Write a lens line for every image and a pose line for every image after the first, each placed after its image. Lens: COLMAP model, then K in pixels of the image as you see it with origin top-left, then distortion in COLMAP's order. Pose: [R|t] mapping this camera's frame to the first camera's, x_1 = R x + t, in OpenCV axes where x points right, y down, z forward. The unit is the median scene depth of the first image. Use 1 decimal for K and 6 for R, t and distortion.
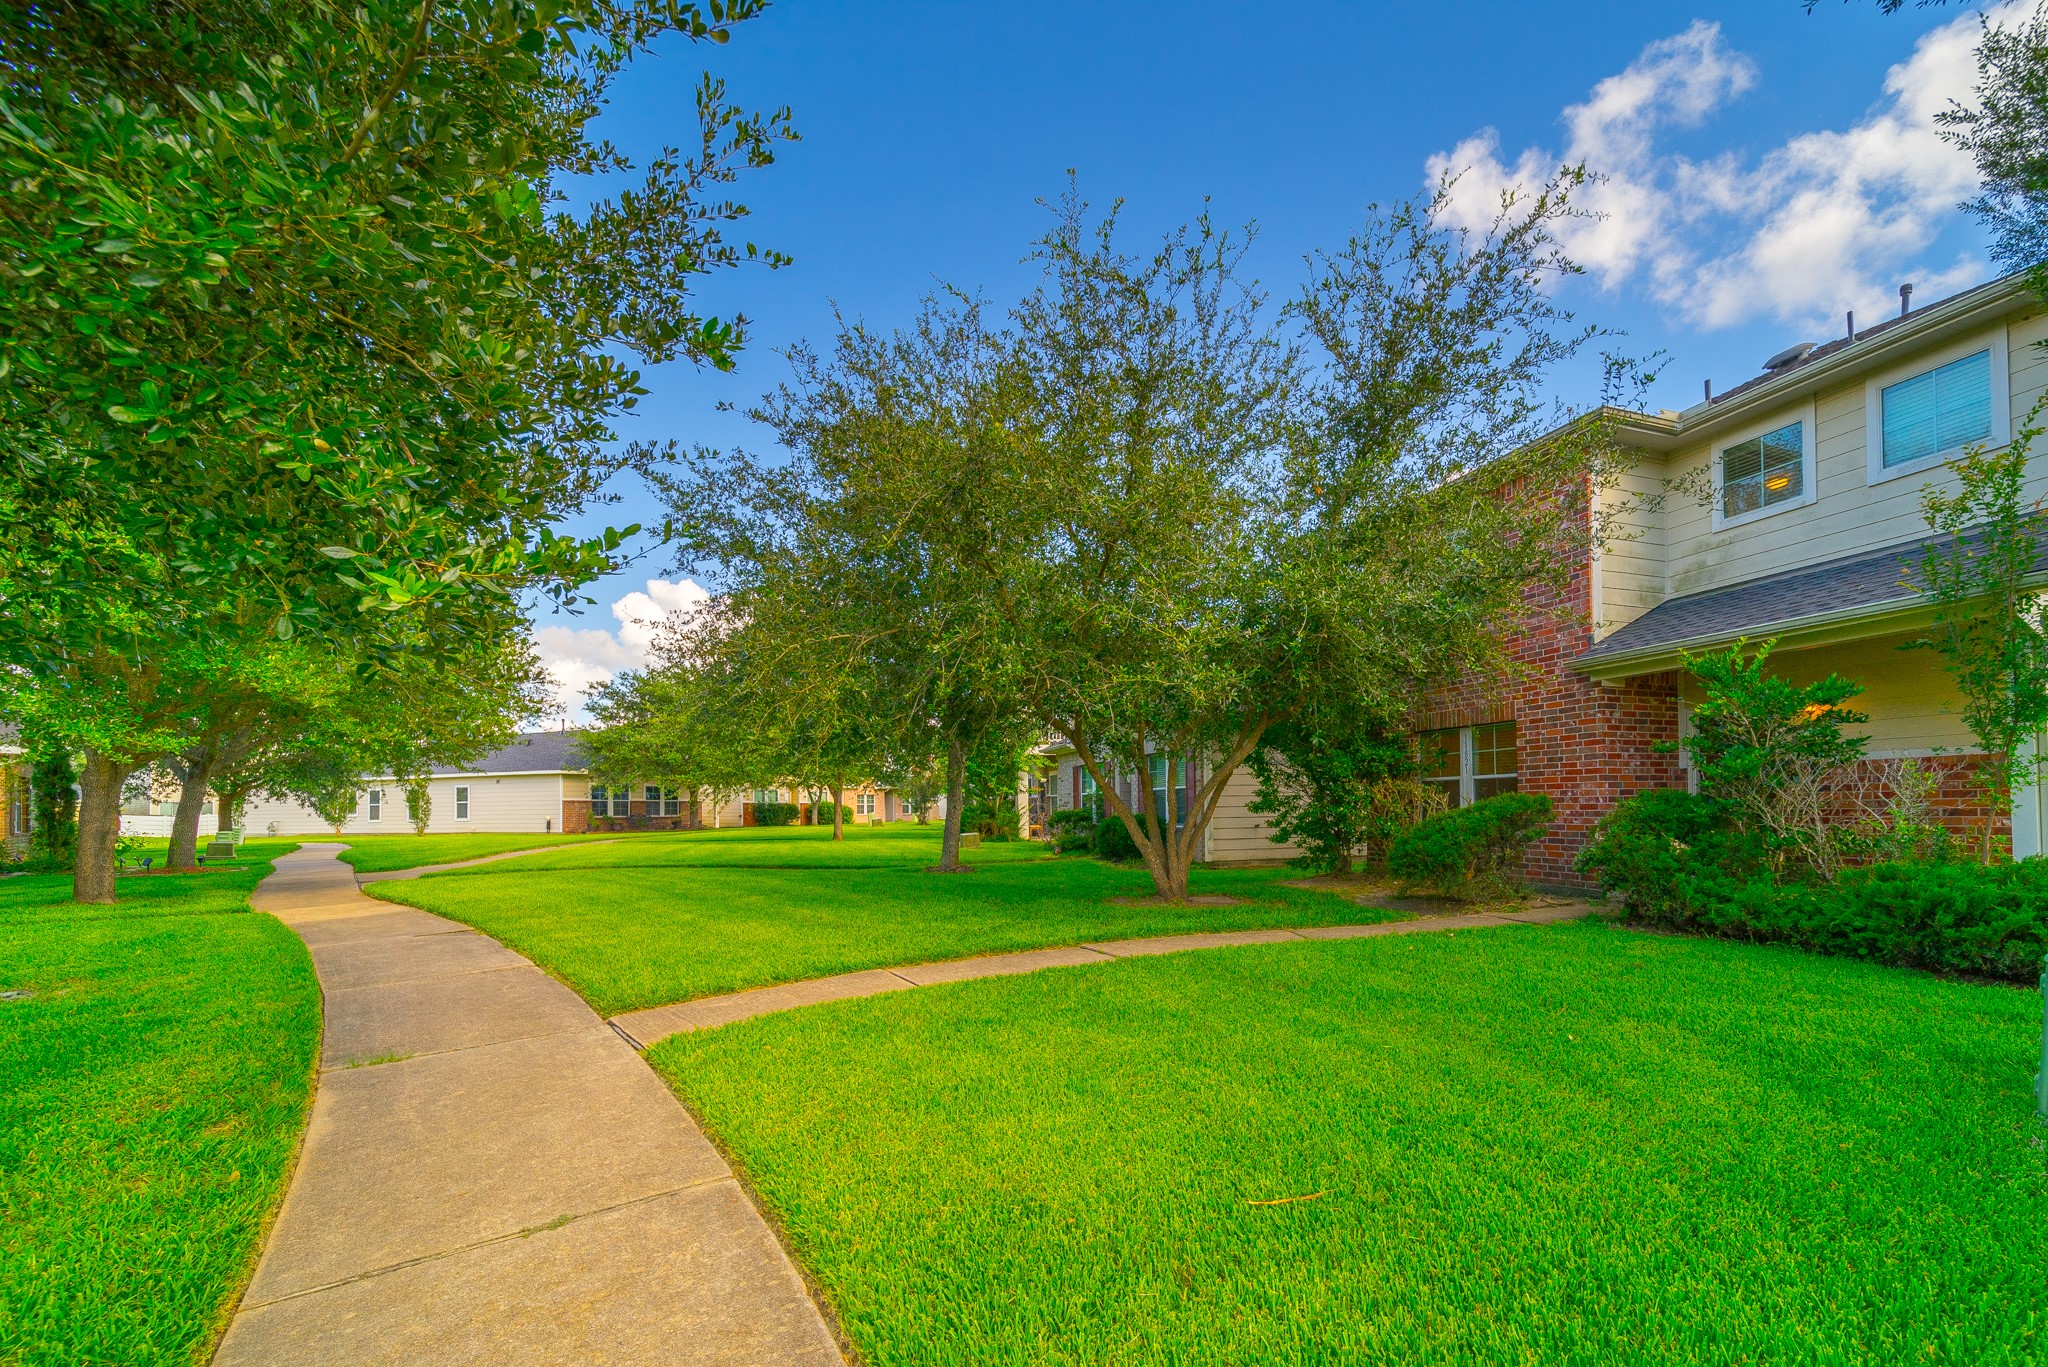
lens RADIAL K [[737.8, 0, 1018.0], [0, 737.8, 706.5], [0, 0, 1]] dist [-0.011219, -0.000063]
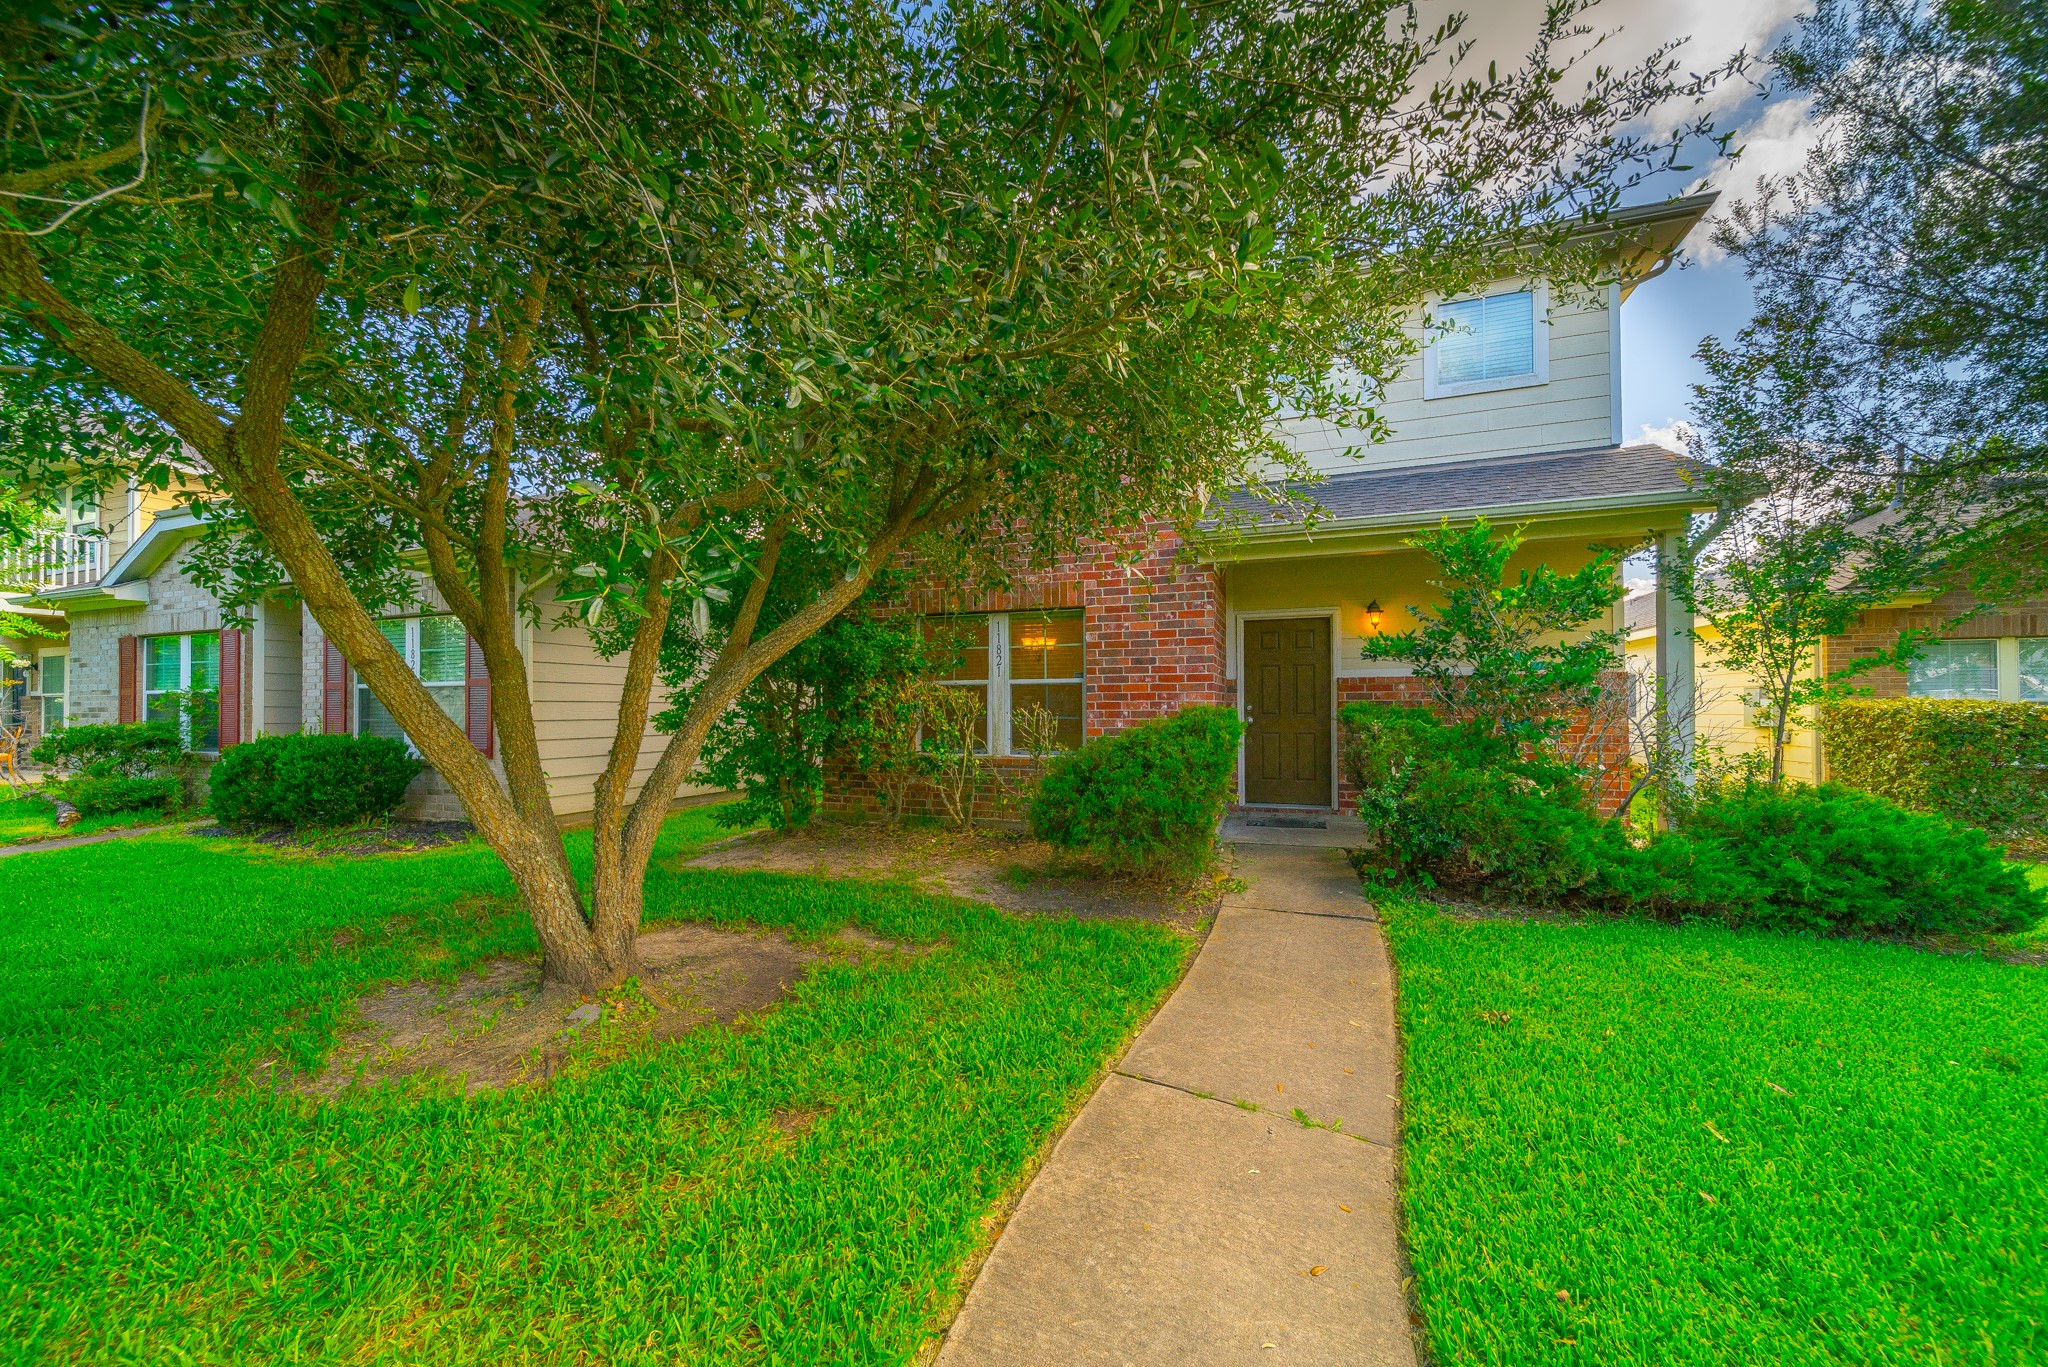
lens RADIAL K [[737.8, 0, 1018.0], [0, 737.8, 706.5], [0, 0, 1]] dist [-0.011219, -0.000063]
pose [[0.558992, 0.006576, 0.829147, 0.022106], [-0.111619, 0.991464, 0.067388, 0.066218], [-0.821626, -0.130218, 0.554954, 0.549069]]
